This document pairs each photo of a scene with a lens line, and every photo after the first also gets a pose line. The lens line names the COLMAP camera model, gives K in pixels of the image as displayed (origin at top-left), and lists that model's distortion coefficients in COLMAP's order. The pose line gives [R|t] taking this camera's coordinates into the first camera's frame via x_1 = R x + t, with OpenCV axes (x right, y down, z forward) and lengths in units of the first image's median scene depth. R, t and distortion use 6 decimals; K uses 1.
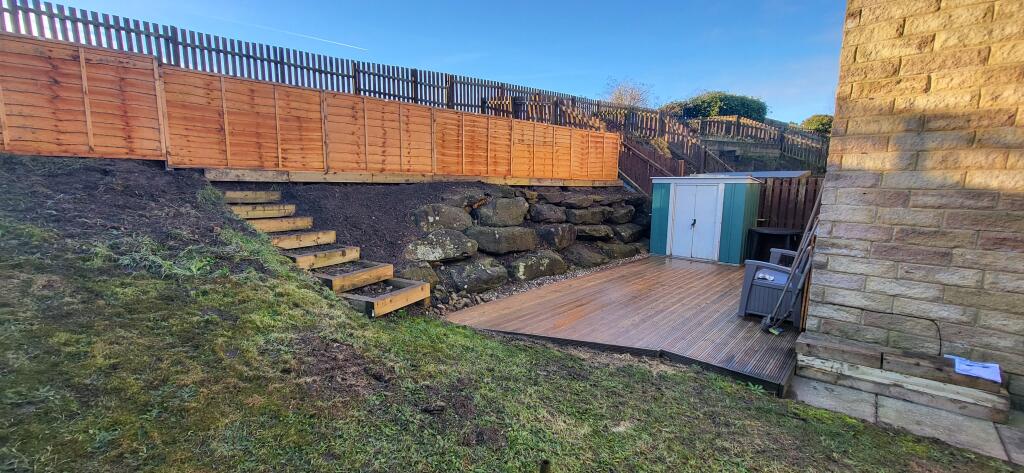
lens RADIAL K [[402.1, 0, 507.7], [0, 402.1, 238.3], [0, 0, 1]] dist [0.010946, -0.000056]
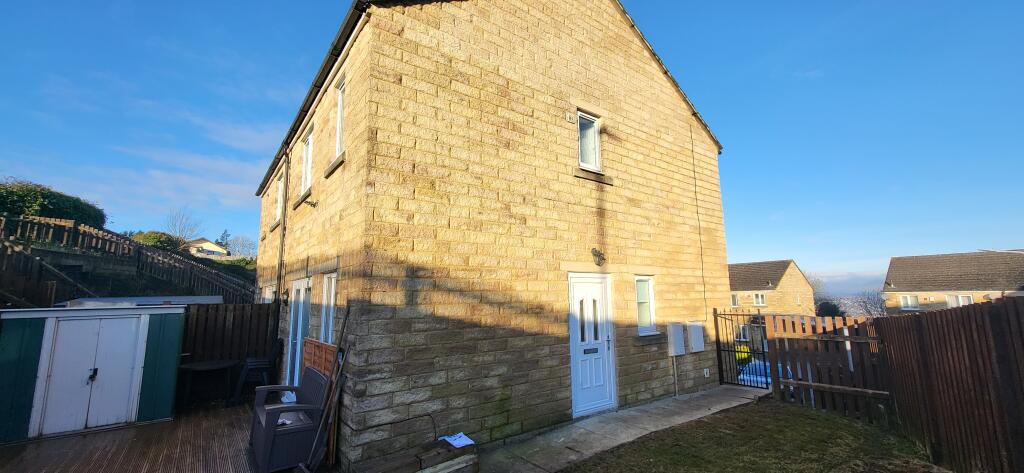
lens RADIAL K [[402.1, 0, 508.9], [0, 402.1, 237.9], [0, 0, 1]] dist [0.010946, -0.000056]
pose [[0.170413, 0.128840, 0.976913, -0.290226], [0.152366, 0.976046, -0.155304, -0.120756], [-0.973521, 0.175314, 0.146700, 0.417281]]
